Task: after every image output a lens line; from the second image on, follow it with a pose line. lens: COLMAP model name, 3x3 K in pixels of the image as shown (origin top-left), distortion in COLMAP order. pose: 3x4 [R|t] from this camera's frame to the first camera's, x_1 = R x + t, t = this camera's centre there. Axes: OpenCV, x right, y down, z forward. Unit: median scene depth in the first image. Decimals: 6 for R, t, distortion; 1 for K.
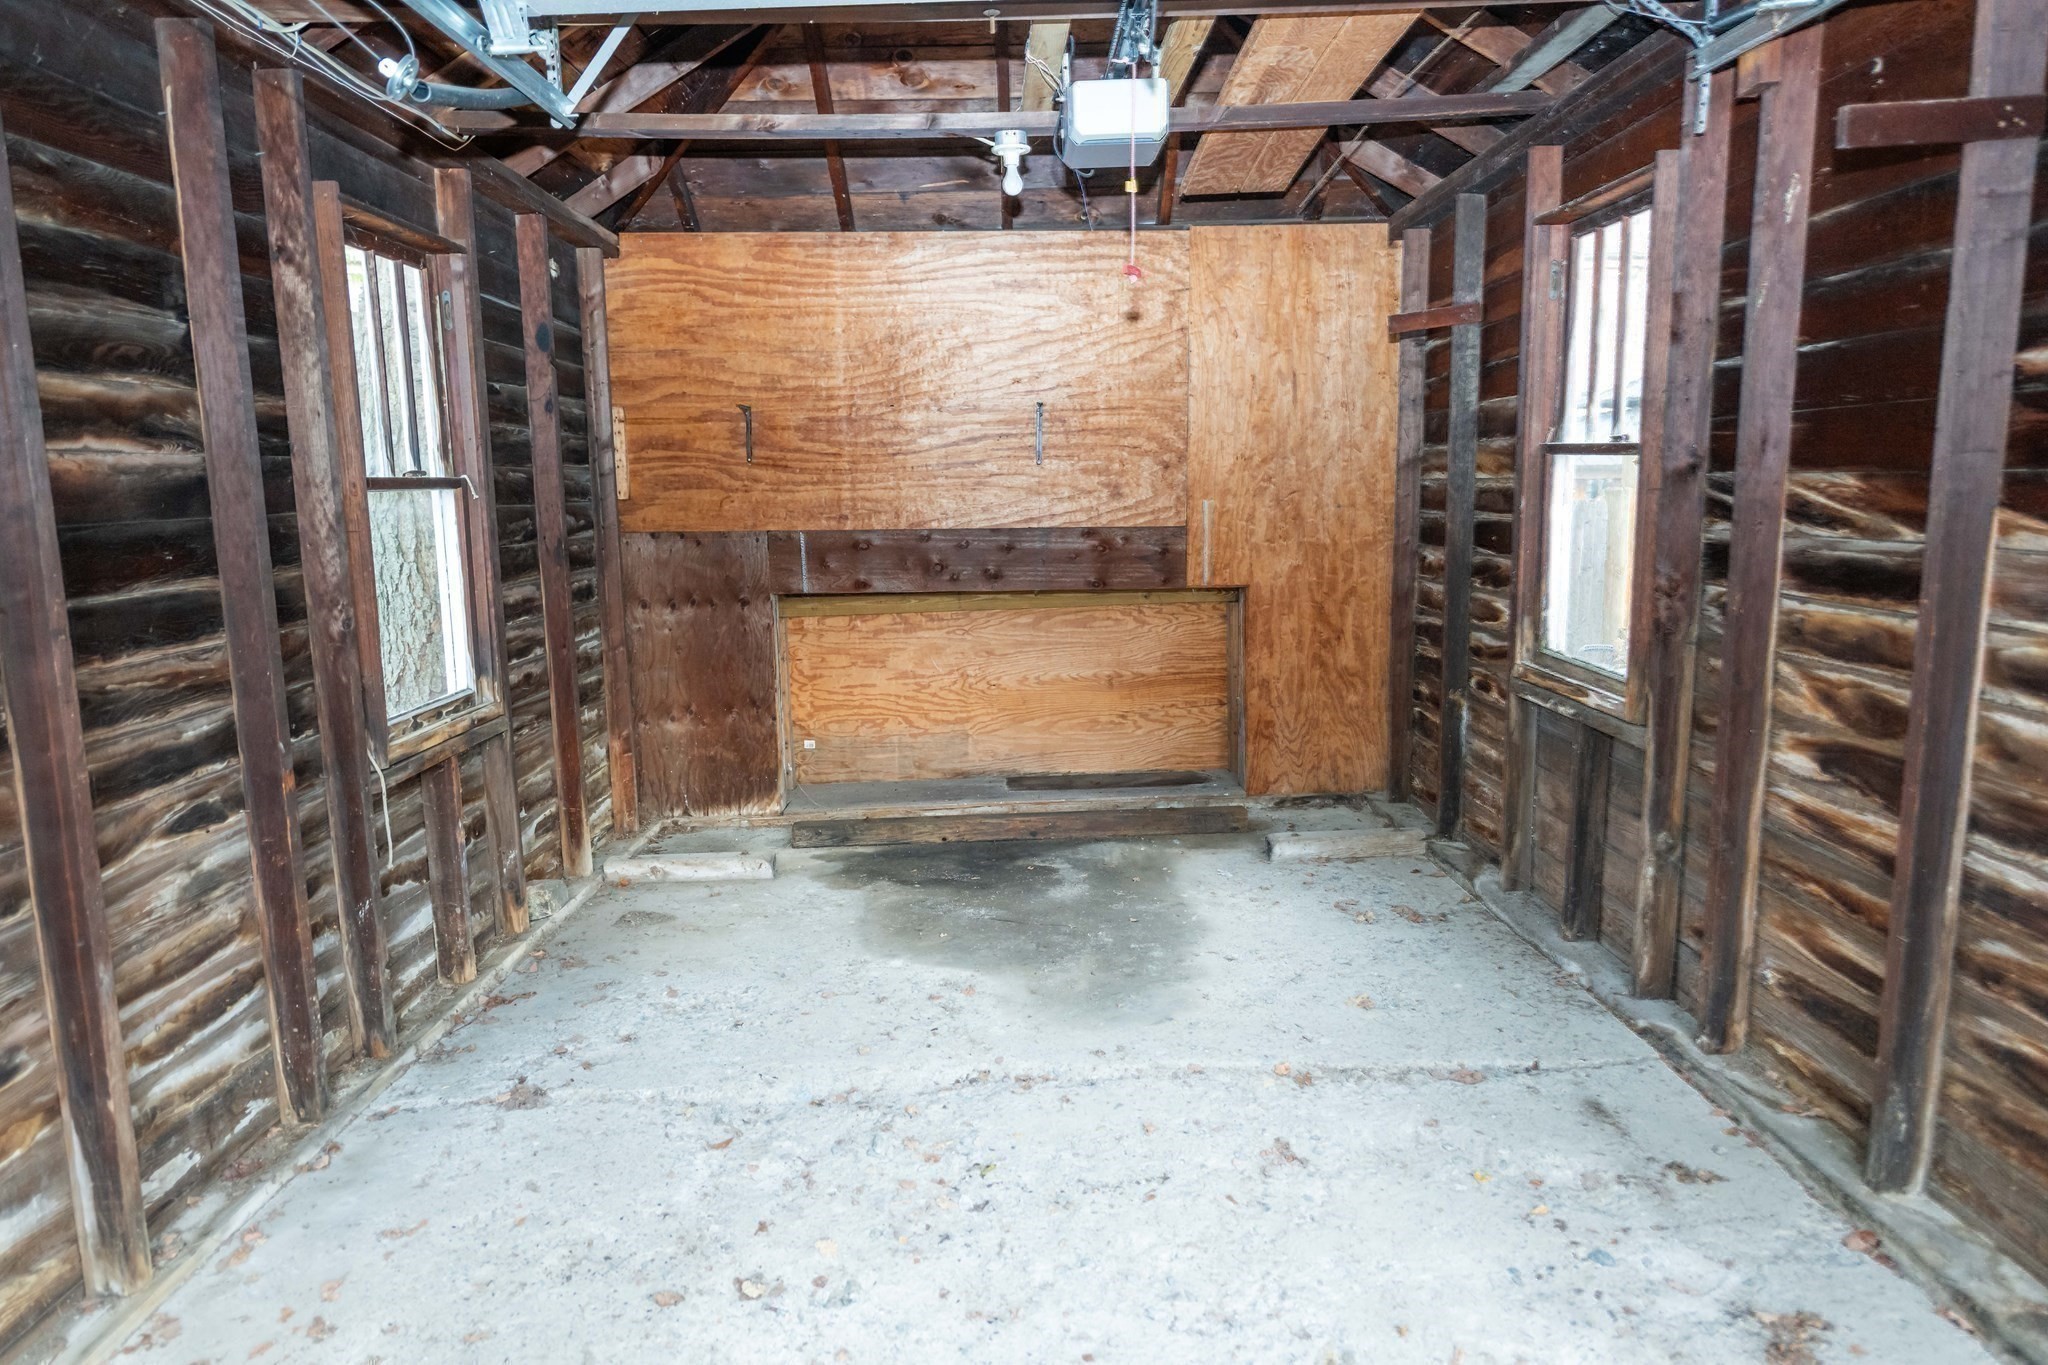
lens RADIAL K [[1293.2, 0, 1024.0], [0, 1293.2, 682.5], [0, 0, 1]] dist [0.002096, 0.000075]
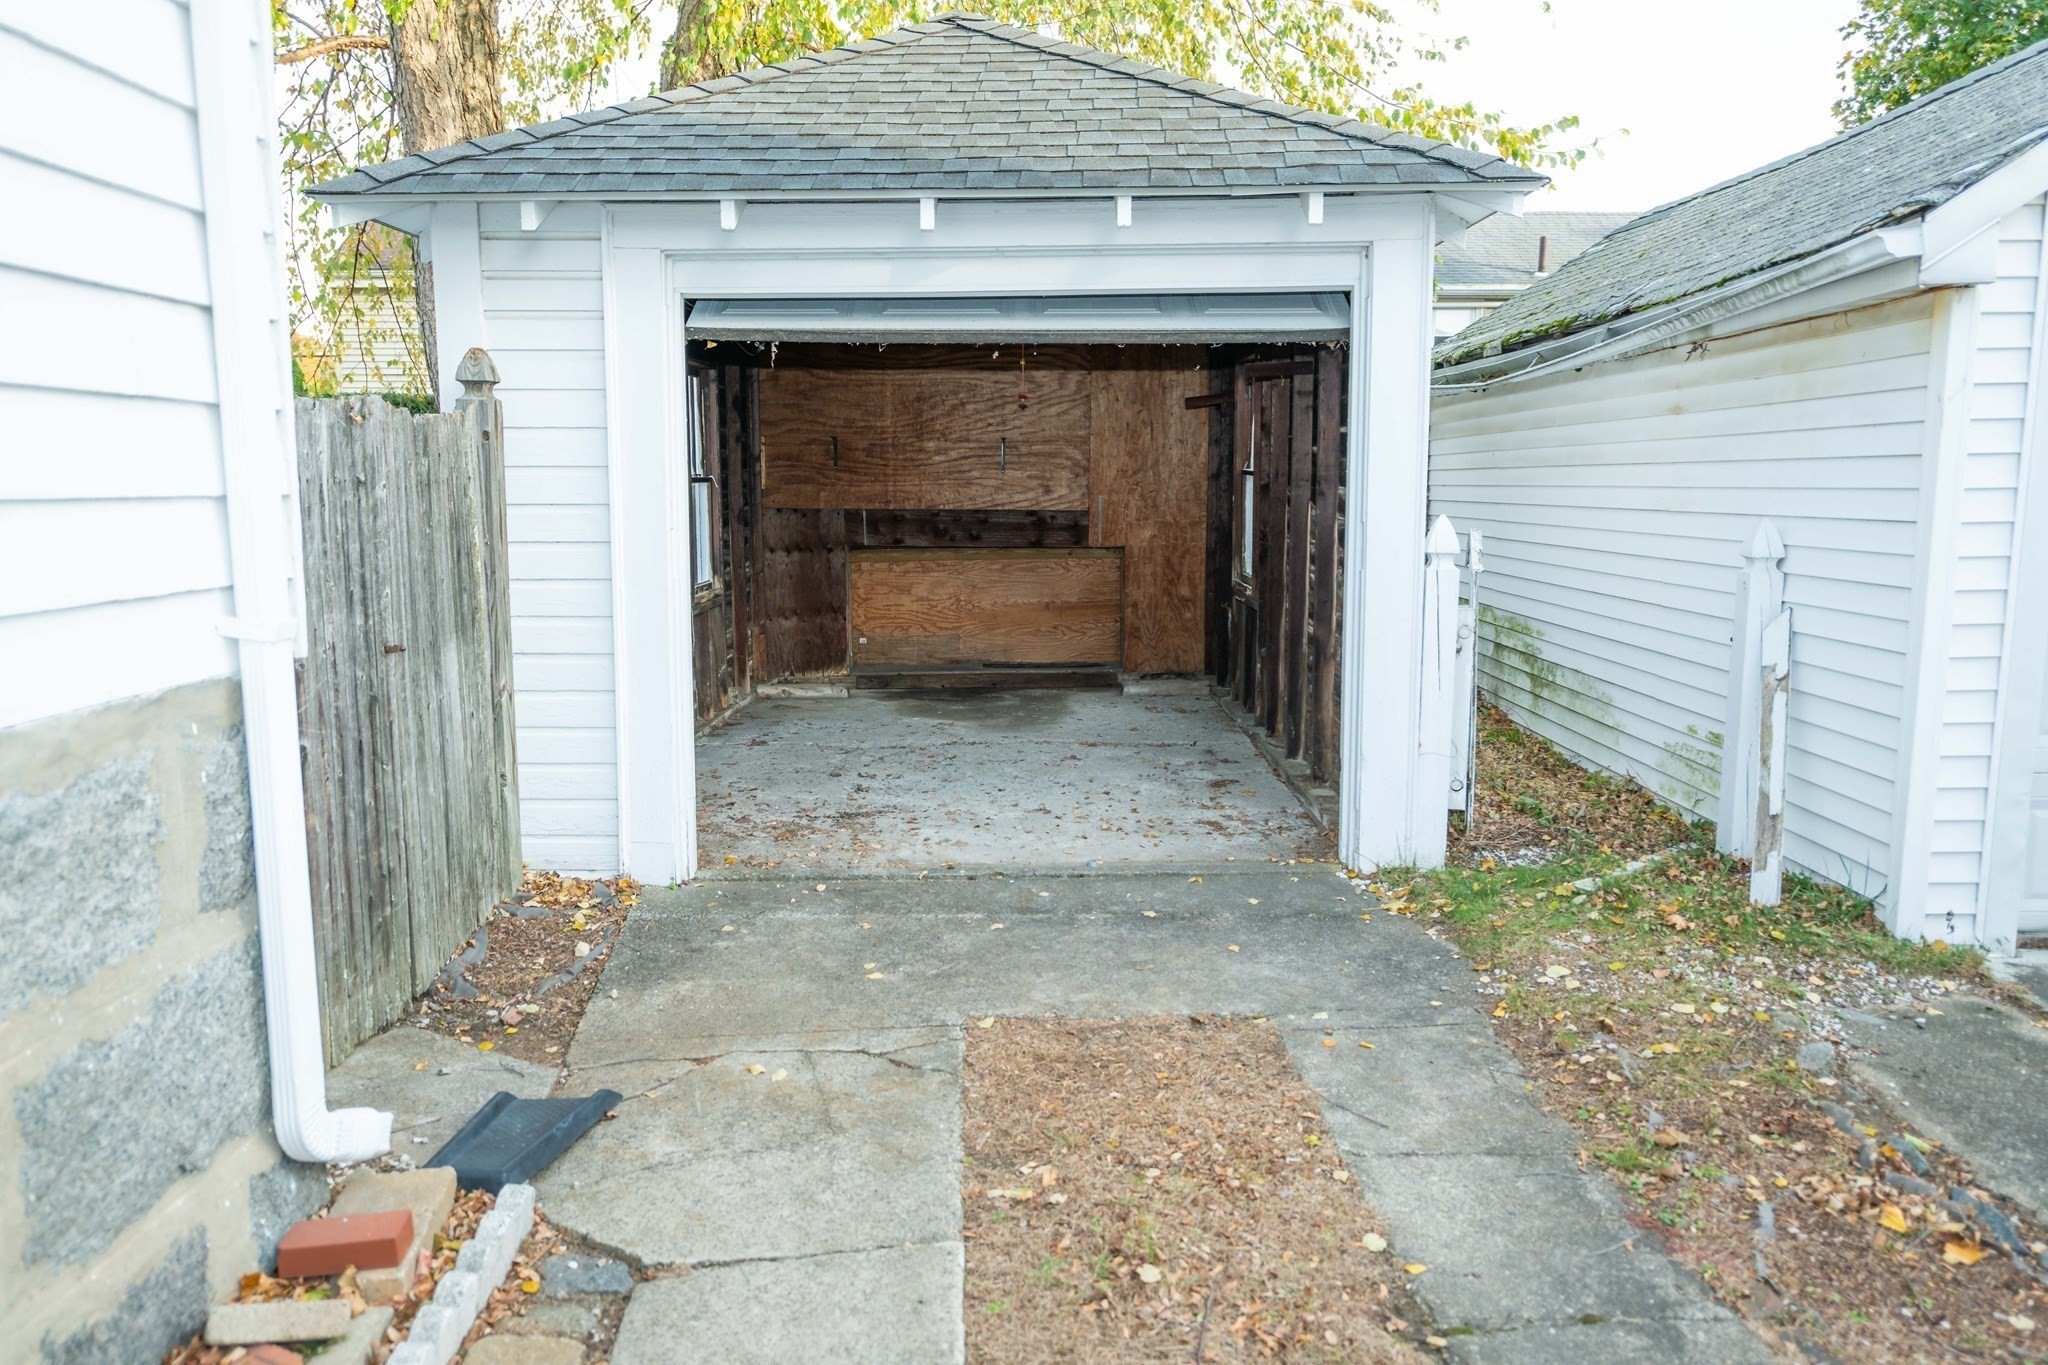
lens RADIAL K [[1410.8, 0, 1024.0], [0, 1410.8, 682.5], [0, 0, 1]] dist [0.001460, 0.000079]
pose [[0.999656, 0.020171, -0.016735, 0.076848], [-0.020321, 0.999754, -0.008853, 0.125939], [0.016552, 0.009190, 0.999821, -0.872923]]
